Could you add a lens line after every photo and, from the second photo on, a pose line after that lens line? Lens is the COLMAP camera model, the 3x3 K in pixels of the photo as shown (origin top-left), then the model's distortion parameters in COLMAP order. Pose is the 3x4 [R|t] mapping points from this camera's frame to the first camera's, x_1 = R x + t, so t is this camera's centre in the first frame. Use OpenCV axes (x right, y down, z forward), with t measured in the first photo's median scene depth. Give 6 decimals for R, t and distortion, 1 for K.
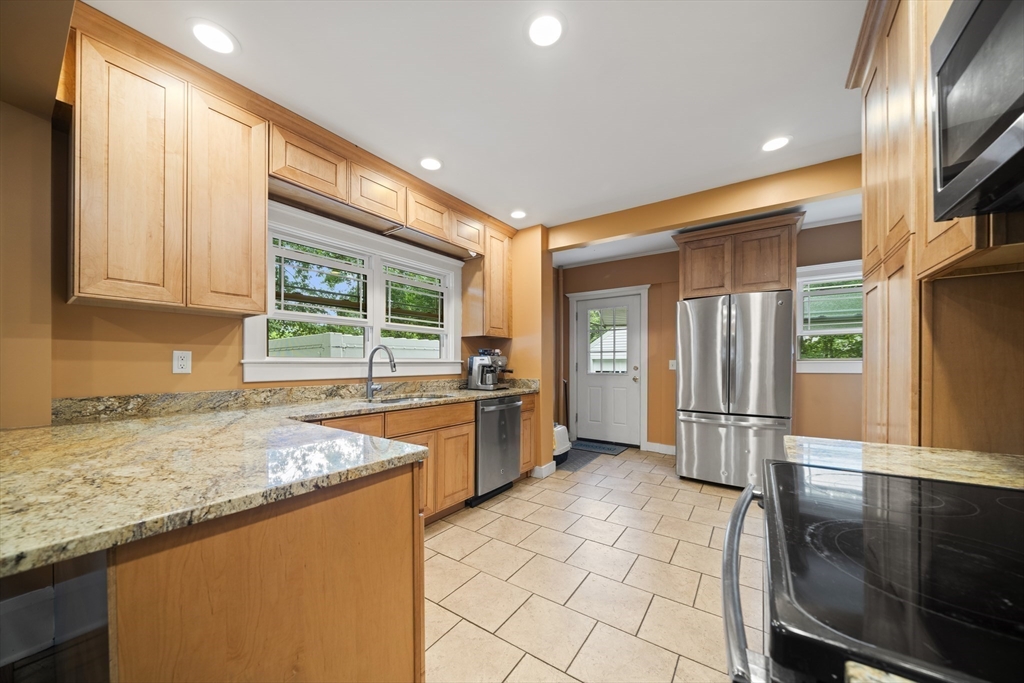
lens RADIAL K [[356.4, 0, 510.7], [0, 356.4, 362.9], [0, 0, 1]] dist [-0.002121, -0.000039]
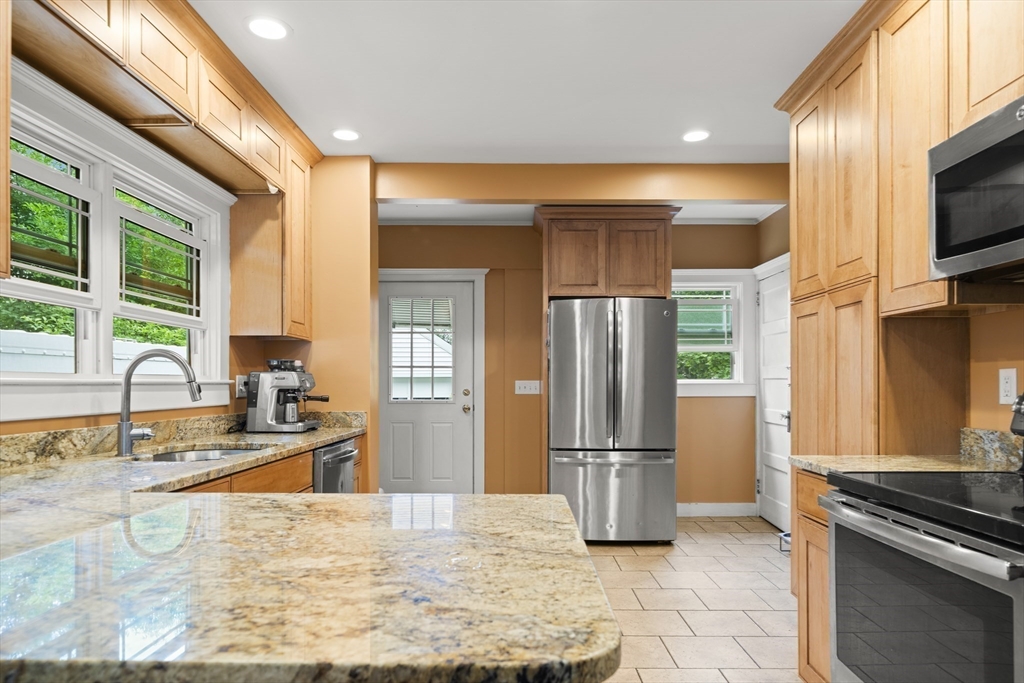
lens RADIAL K [[637.2, 0, 499.4], [0, 637.2, 380.9], [0, 0, 1]] dist [0.006804, 0.000604]
pose [[0.828554, 0.003892, 0.559896, -0.355459], [-0.001571, 0.999988, -0.004627, -0.000933], [-0.559908, 0.002954, 0.828550, -0.022764]]
